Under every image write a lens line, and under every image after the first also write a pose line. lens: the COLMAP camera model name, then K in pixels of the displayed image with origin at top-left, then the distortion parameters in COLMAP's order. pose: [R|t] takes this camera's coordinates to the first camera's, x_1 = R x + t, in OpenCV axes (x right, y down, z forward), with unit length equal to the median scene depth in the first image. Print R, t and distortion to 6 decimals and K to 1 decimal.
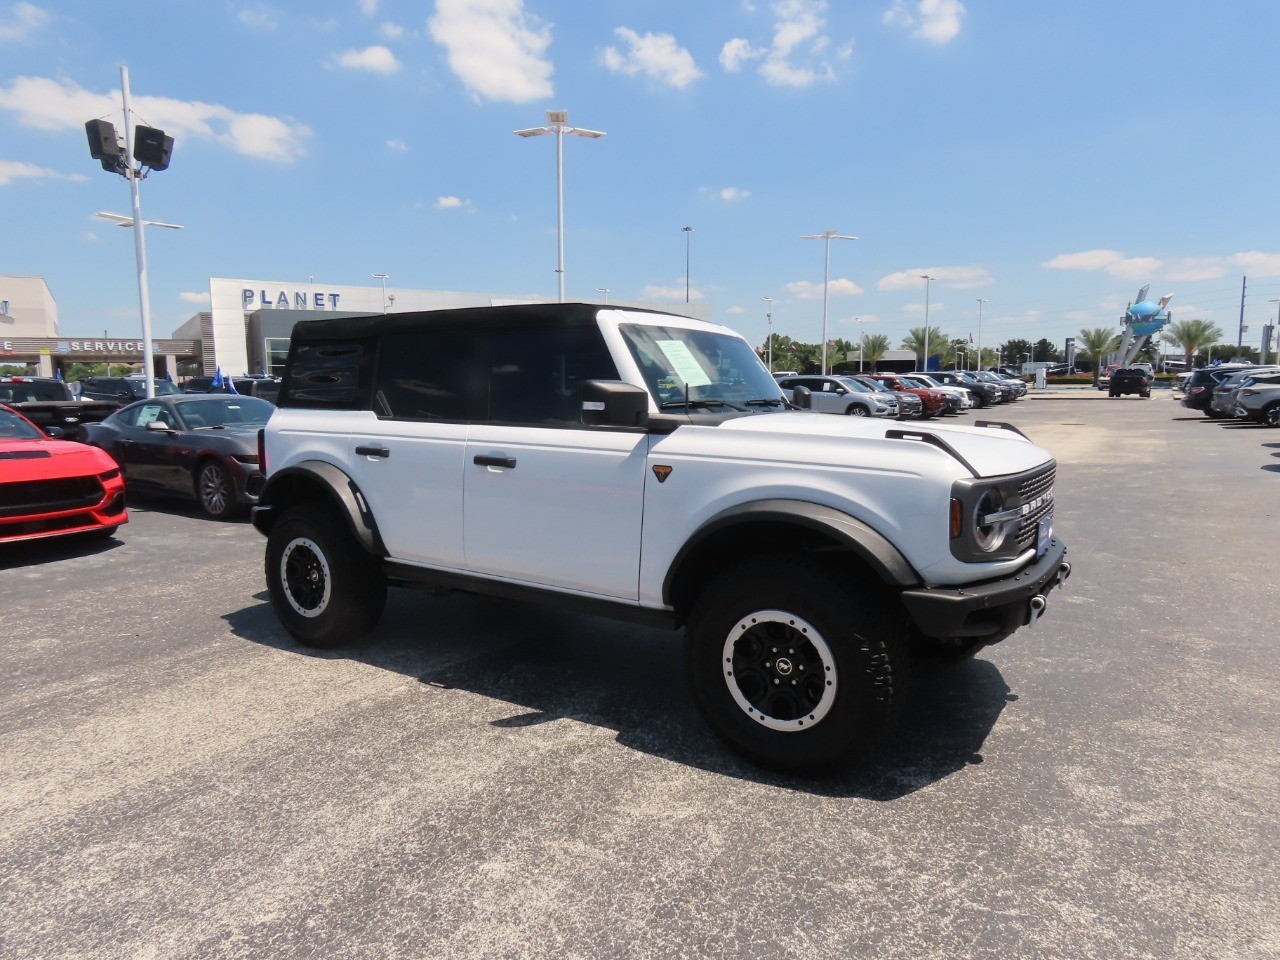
lens RADIAL K [[814.9, 0, 643.8], [0, 814.9, 475.8], [0, 0, 1]] dist [-0.003916, -0.000715]
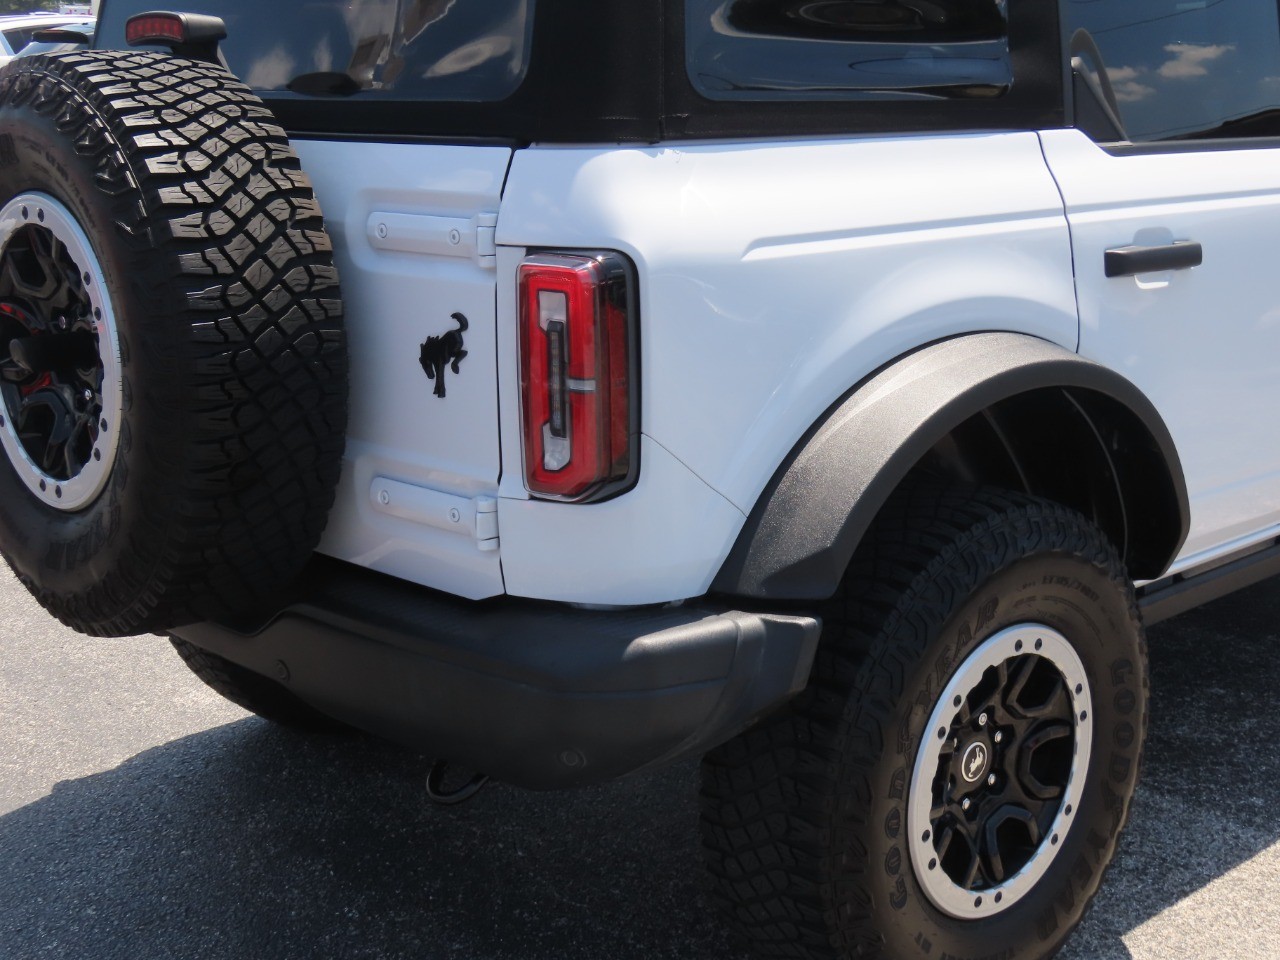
lens RADIAL K [[1770.4, 0, 666.0], [0, 1770.4, 476.4], [0, 0, 1]] dist [-0.017130, 0.000000]
pose [[0.226287, -0.228394, 0.946906, -1.443072], [0.107631, 0.972032, 0.208733, -0.152909], [-0.968096, 0.054683, 0.244540, 1.430953]]
